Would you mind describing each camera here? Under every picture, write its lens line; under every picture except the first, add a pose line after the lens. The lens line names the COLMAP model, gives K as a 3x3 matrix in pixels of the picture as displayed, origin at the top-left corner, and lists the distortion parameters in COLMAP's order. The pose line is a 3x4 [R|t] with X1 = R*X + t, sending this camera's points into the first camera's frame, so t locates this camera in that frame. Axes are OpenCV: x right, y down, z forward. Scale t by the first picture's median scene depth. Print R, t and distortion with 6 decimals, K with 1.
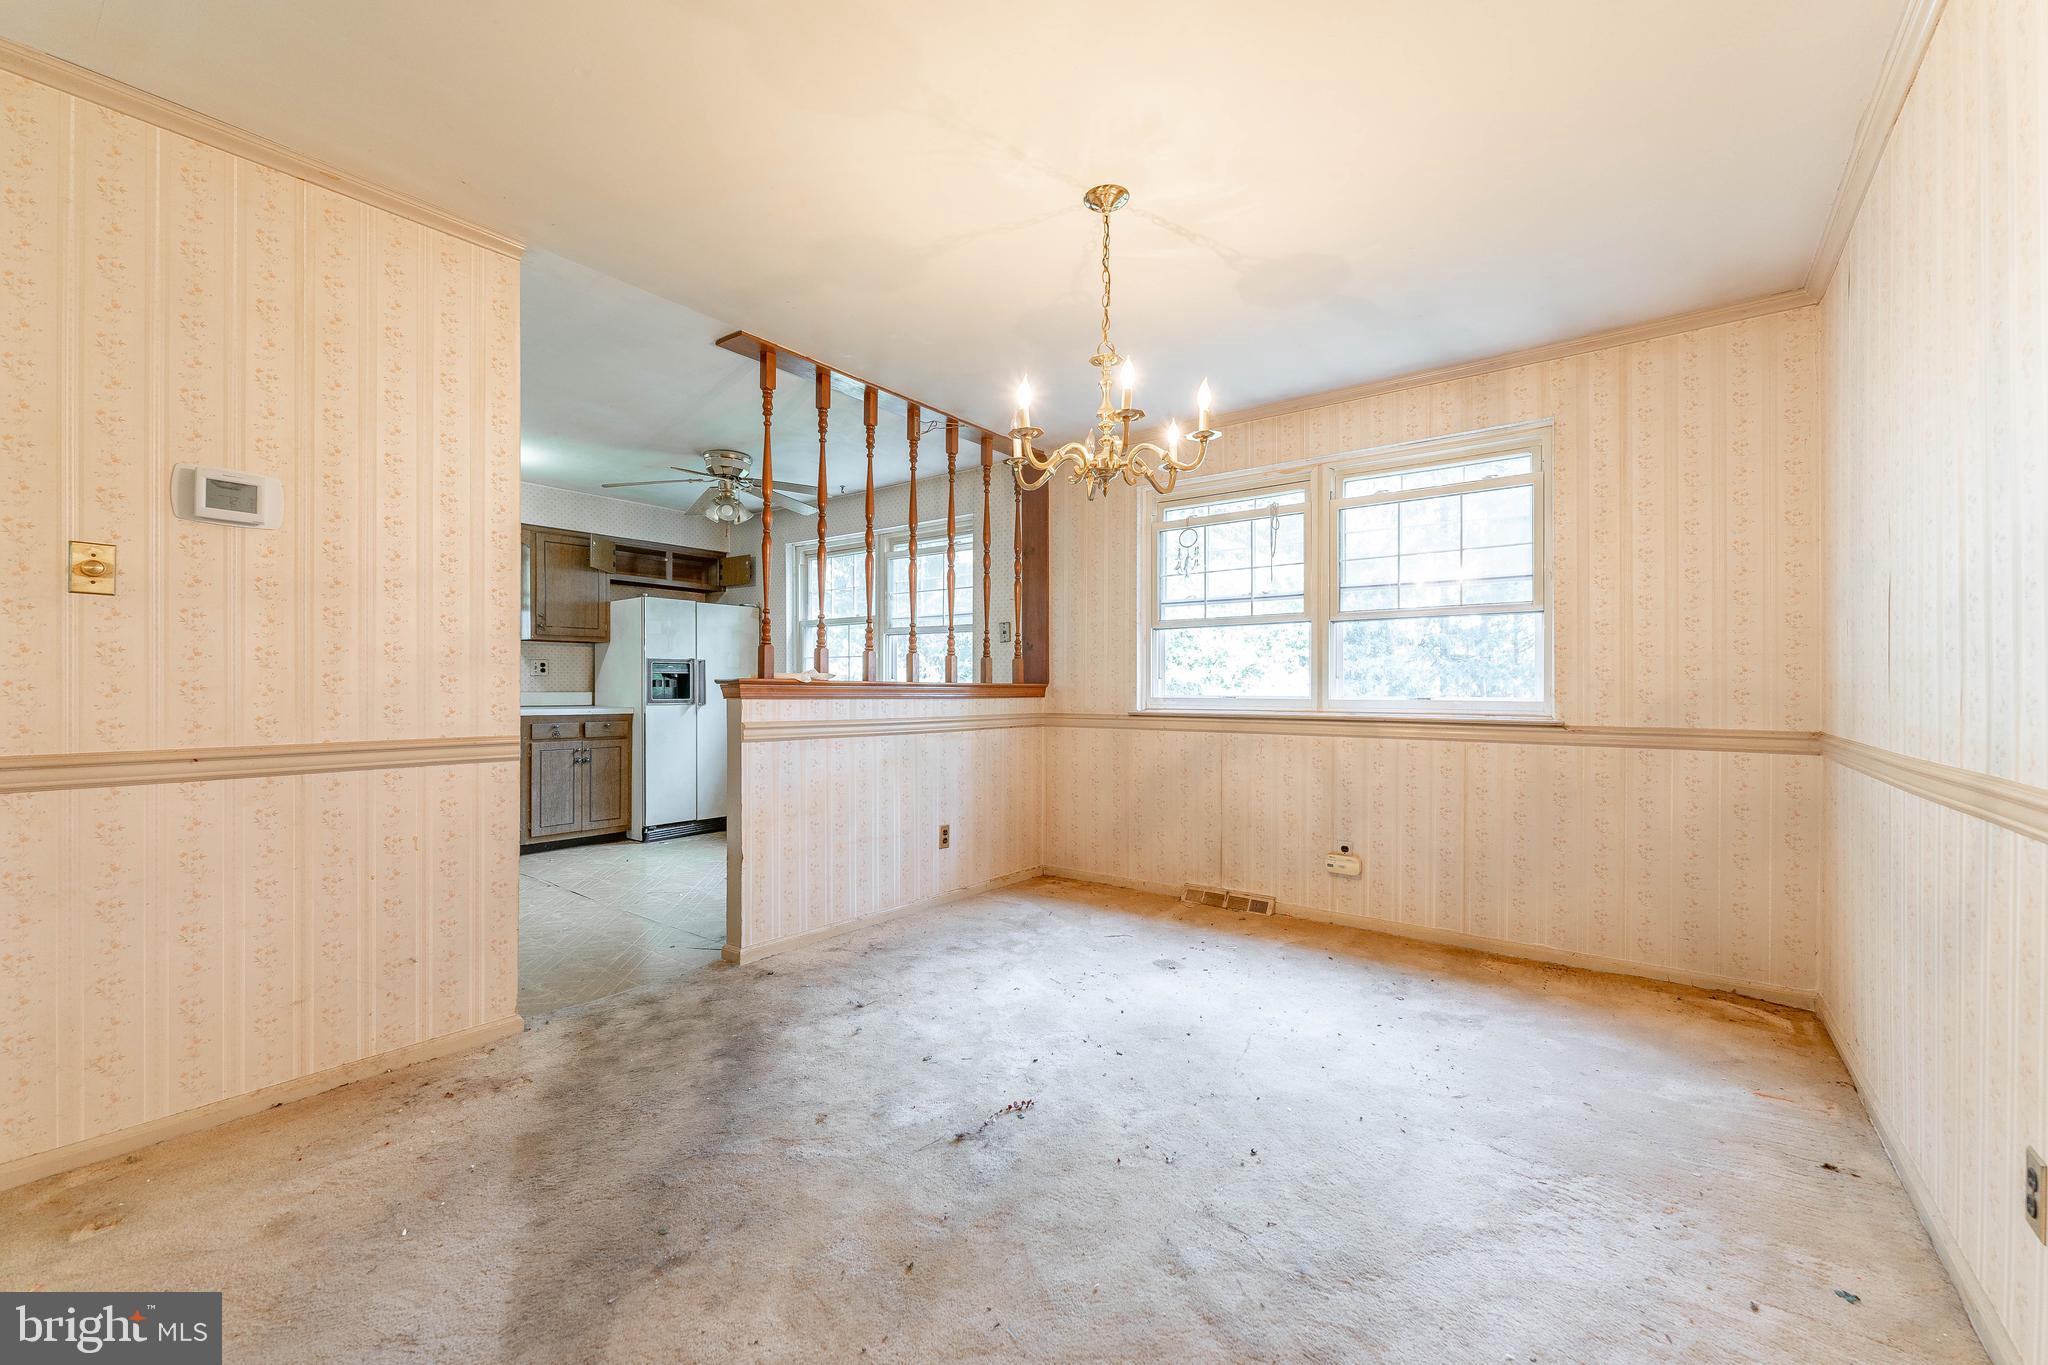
lens RADIAL K [[821.8, 0, 1016.4], [0, 821.8, 687.2], [0, 0, 1]] dist [-0.000142, 0.000689]
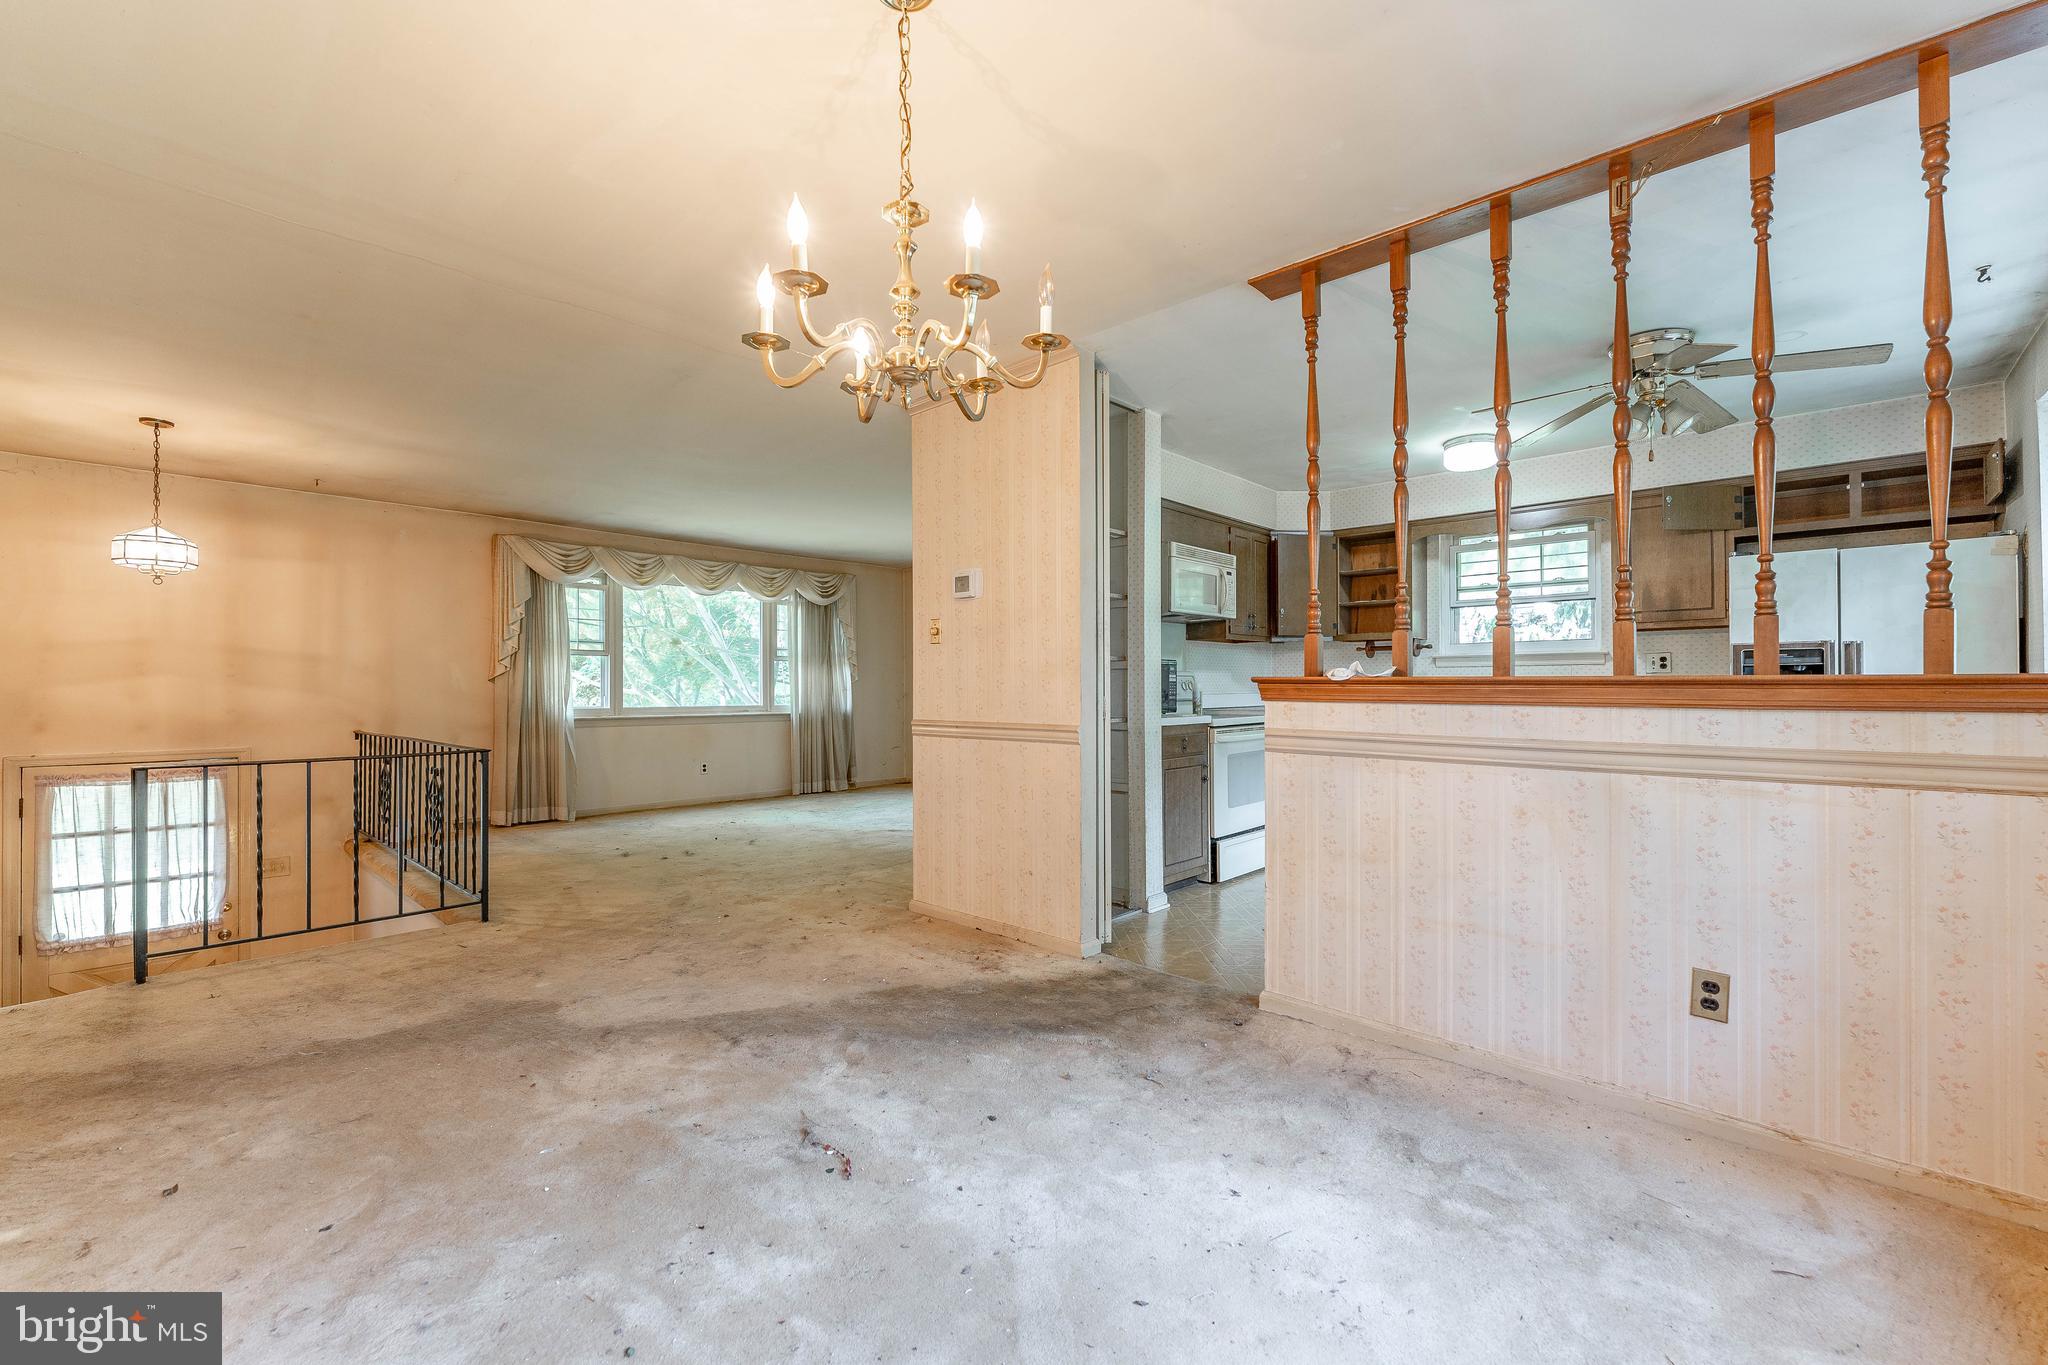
lens RADIAL K [[821.8, 0, 983.6], [0, 821.8, 686.6], [0, 0, 1]] dist [-0.000142, 0.000689]
pose [[-0.105031, -0.003680, -0.994462, 0.548420], [0.001845, 0.999991, -0.003895, 0.002433], [0.994467, -0.002244, -0.105023, 0.789323]]
